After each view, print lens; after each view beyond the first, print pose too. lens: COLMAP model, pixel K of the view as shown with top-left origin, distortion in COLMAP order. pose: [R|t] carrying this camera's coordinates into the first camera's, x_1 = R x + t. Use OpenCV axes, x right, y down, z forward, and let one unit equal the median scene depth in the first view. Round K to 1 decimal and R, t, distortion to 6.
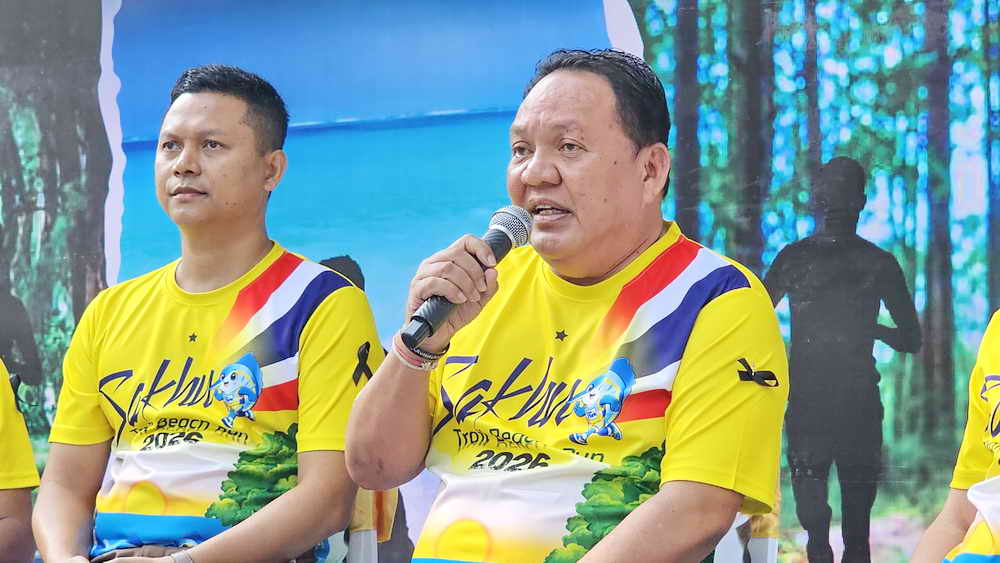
lens RADIAL K [[2992.2, 0, 497.3], [0, 2992.2, 286.7], [0, 0, 1]] dist [-0.088293, 0.000000]
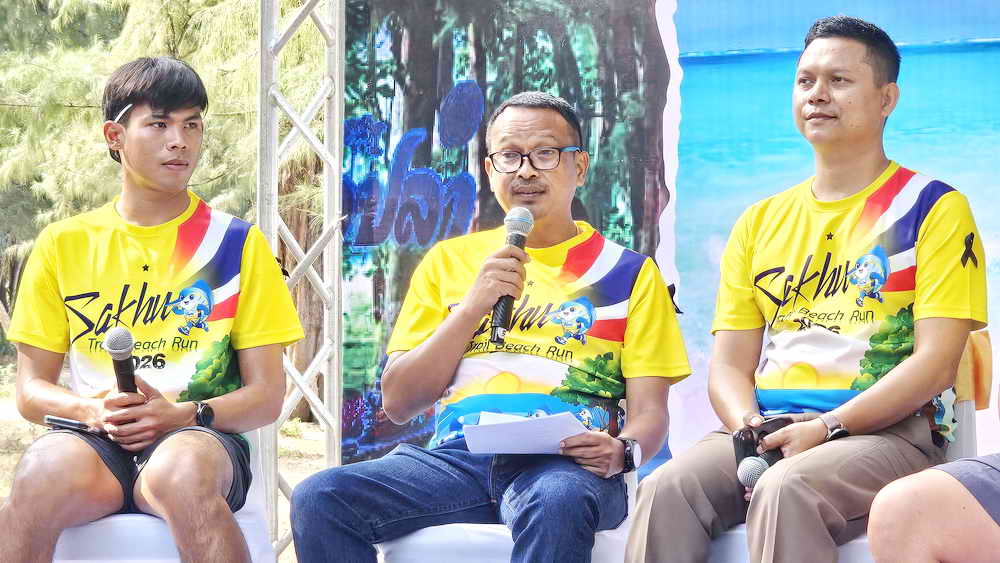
lens RADIAL K [[2992.2, 0, 501.1], [0, 2992.2, 277.7], [0, 0, 1]] dist [-0.088293, 0.000000]
pose [[0.987343, 0.016086, -0.157781, -0.014277], [-0.011208, 0.999433, 0.031757, -0.001055], [0.158202, -0.029587, 0.986963, -0.100715]]
